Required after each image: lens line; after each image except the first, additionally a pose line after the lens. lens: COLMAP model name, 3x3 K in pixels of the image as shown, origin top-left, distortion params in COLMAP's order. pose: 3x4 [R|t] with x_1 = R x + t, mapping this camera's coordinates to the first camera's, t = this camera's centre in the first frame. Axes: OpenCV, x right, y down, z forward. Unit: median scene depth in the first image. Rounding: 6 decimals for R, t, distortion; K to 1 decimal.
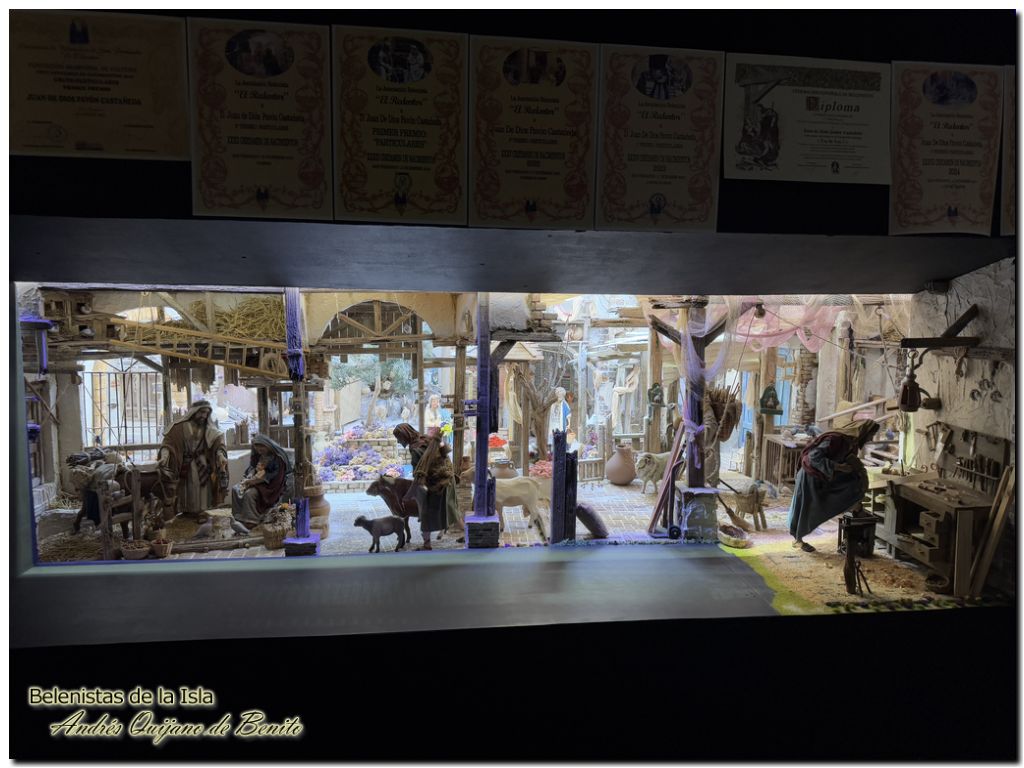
lens RADIAL K [[704.4, 0, 520.8], [0, 704.4, 388.6], [0, 0, 1]] dist [0.116970, -0.143452]
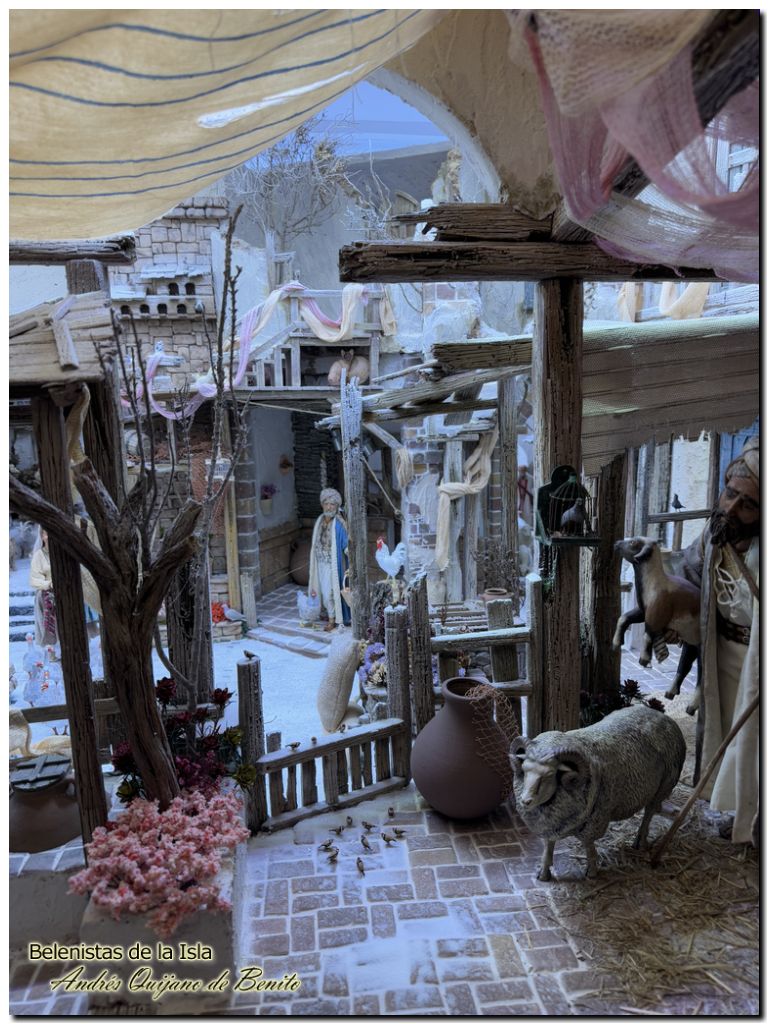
lens RADIAL K [[704.4, 0, 398.1], [0, 704.4, 511.4], [0, 0, 1]] dist [0.116970, -0.143452]
pose [[0.997555, -0.043988, 0.054299, 0.109418], [0.041955, 0.998396, 0.038026, -0.003691], [-0.055884, -0.035655, 0.997800, 0.748910]]
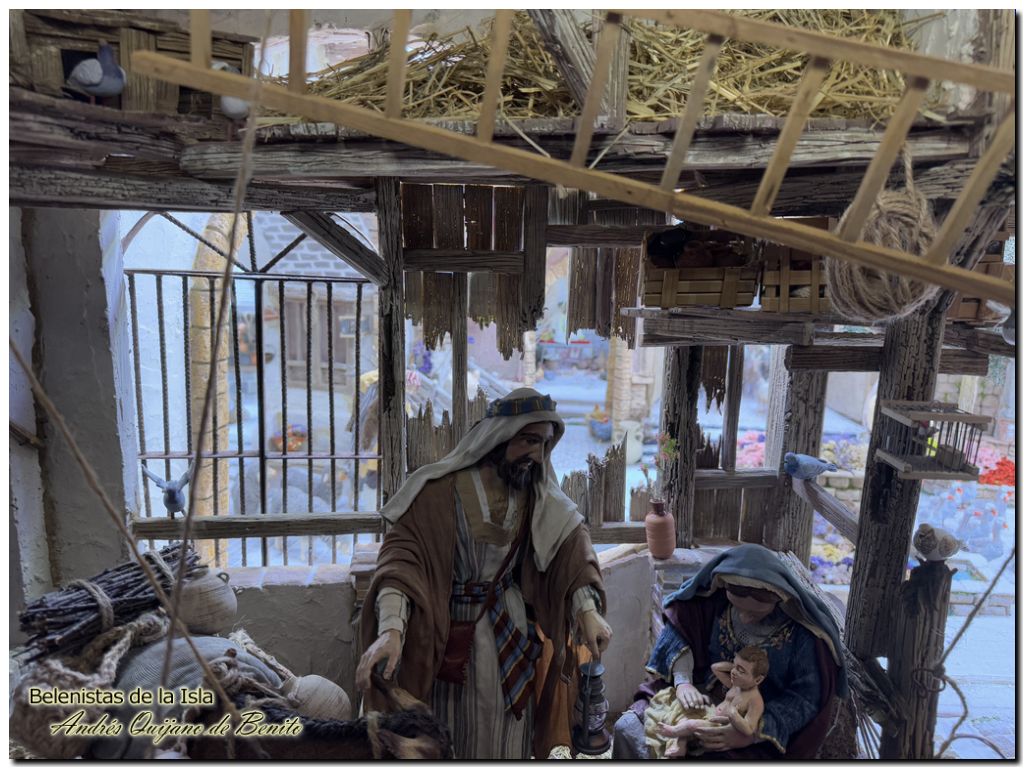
lens RADIAL K [[711.2, 0, 537.0], [0, 711.2, 379.6], [0, 0, 1]] dist [0.047833, -0.042703]
pose [[0.981196, 0.057444, -0.184265, -0.366613], [-0.045354, 0.996573, 0.069173, -0.004728], [0.187608, -0.059515, 0.980439, 0.699148]]
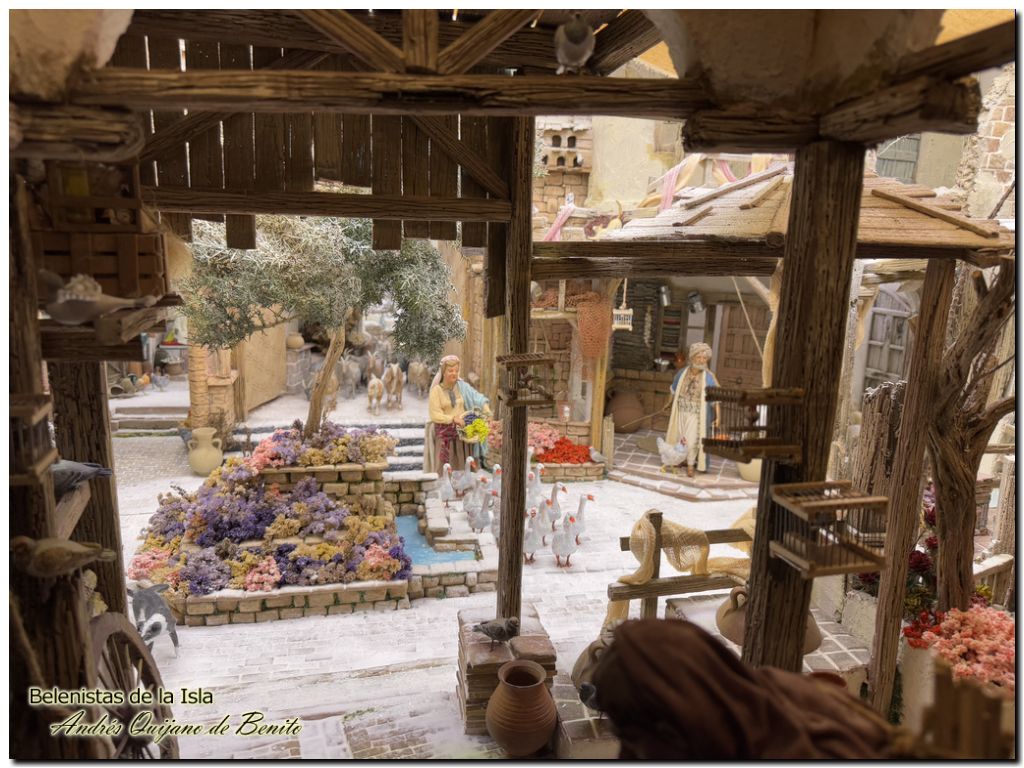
lens RADIAL K [[704.4, 0, 520.8], [0, 704.4, 388.6], [0, 0, 1]] dist [0.116970, -0.143452]
pose [[0.994169, 0.007408, 0.107580, -0.177751], [-0.015280, 0.997249, 0.072537, -0.005271], [-0.106747, -0.073758, 0.991547, 0.736452]]
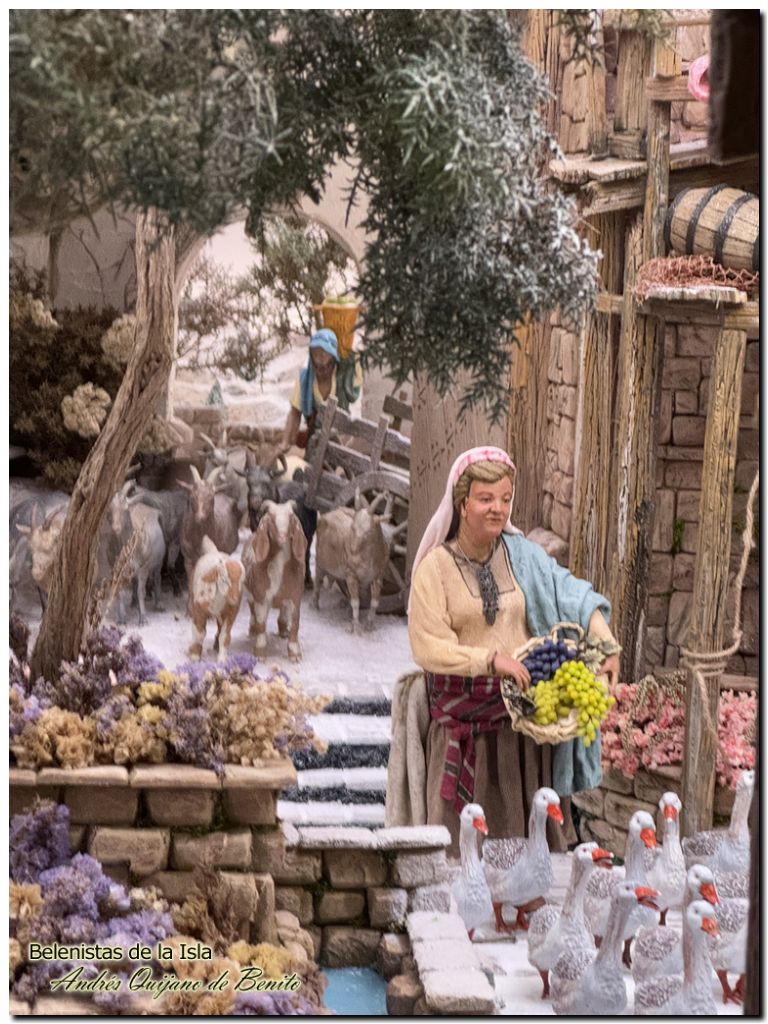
lens RADIAL K [[2378.1, 0, 384.0], [0, 2378.1, 512.0], [0, 0, 1]] dist [-0.116093, 4.994611]
pose [[0.999777, 0.020257, 0.005976, -0.203500], [-0.020227, 0.999783, -0.005071, 0.033721], [-0.006077, 0.004949, 0.999969, 0.733683]]
